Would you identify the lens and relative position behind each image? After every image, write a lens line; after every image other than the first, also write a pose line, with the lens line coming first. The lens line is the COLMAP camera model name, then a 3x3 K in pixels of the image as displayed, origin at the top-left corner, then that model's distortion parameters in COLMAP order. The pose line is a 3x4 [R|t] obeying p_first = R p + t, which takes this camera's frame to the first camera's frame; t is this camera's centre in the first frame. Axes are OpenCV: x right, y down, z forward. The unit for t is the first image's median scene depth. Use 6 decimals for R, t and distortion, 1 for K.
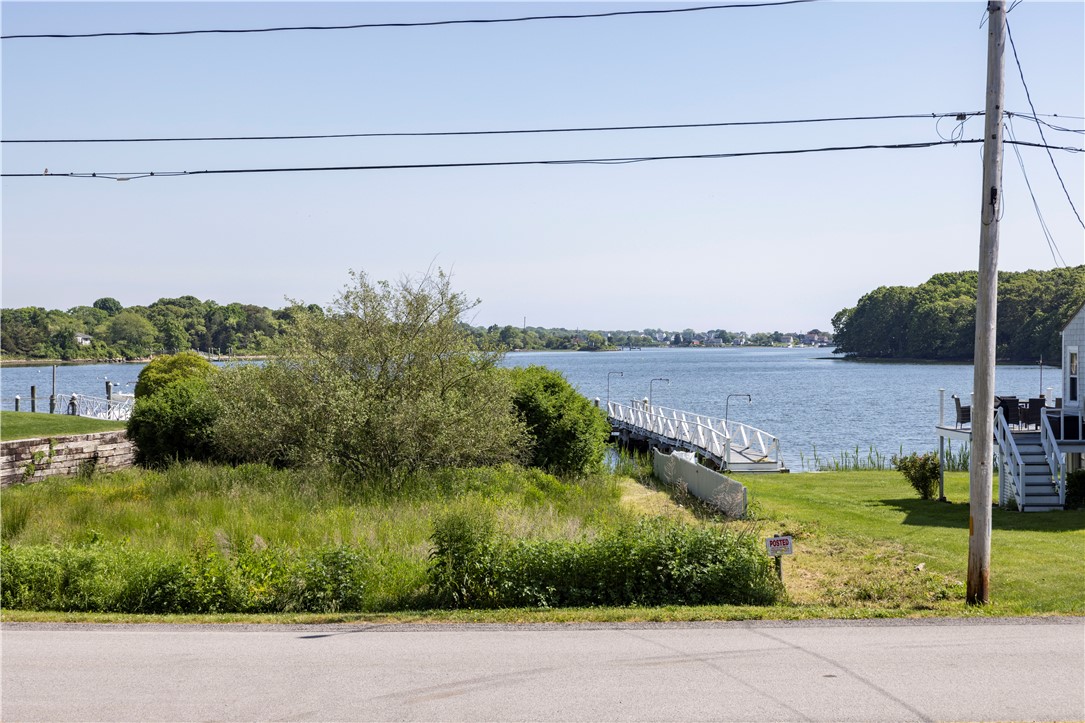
lens RADIAL K [[1987.9, 0, 546.1], [0, 1987.9, 356.4], [0, 0, 1]] dist [0.020259, 0.000000]
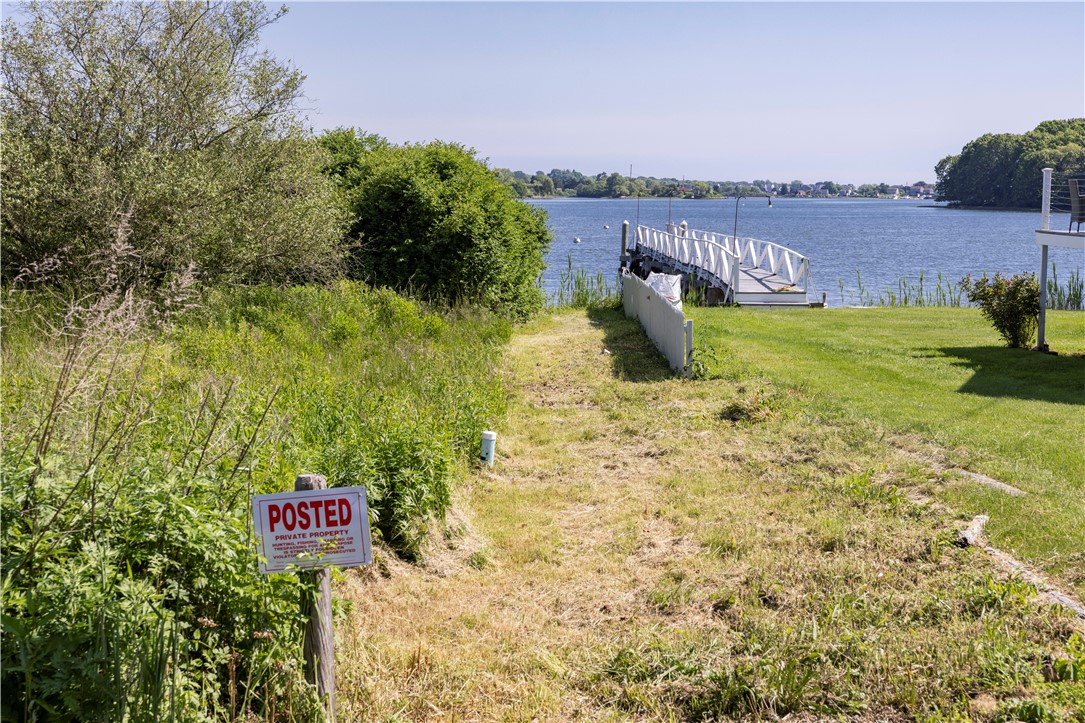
lens RADIAL K [[1871.7, 0, 539.1], [0, 1871.7, 355.5], [0, 0, 1]] dist [-0.007344, 0.000000]
pose [[0.997619, 0.016711, -0.066909, 0.087266], [-0.011446, 0.996863, 0.078312, 0.032333], [0.068008, -0.077360, 0.994681, 0.437581]]
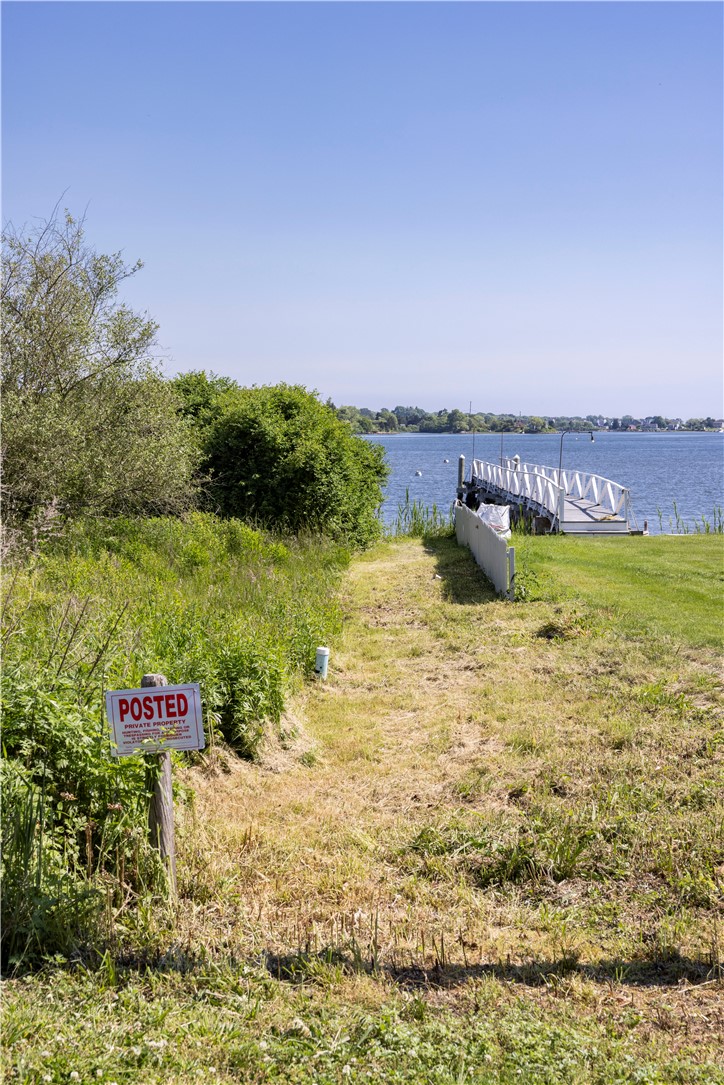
lens RADIAL K [[1773.3, 0, 360.2], [0, 1773.3, 549.4], [0, 0, 1]] dist [-0.009862, 0.000000]
pose [[0.996659, 0.010500, -0.081003, 0.091599], [-0.005651, 0.998191, 0.059859, 0.031626], [0.081485, -0.059201, 0.994915, 0.421082]]
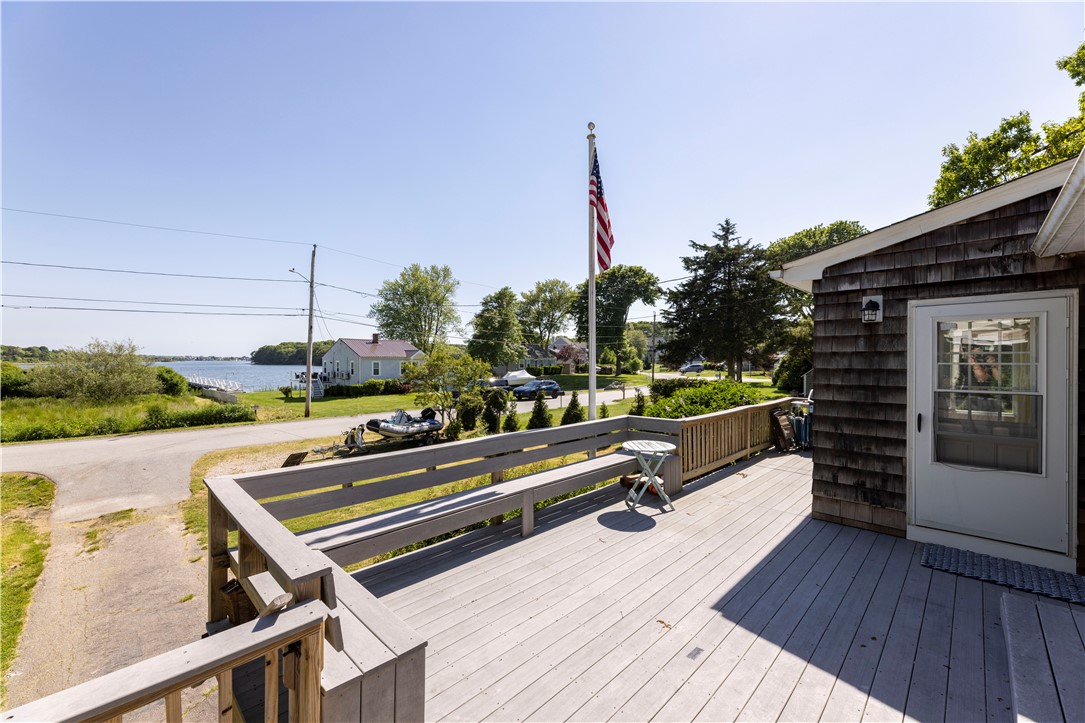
lens RADIAL K [[443.4, 0, 547.3], [0, 443.4, 360.0], [0, 0, 1]] dist [0.001079, 0.000176]
pose [[0.741678, 0.003250, 0.670748, -0.031777], [0.001684, 0.999976, -0.006707, 0.000719], [-0.670754, 0.006104, 0.741655, -0.066703]]
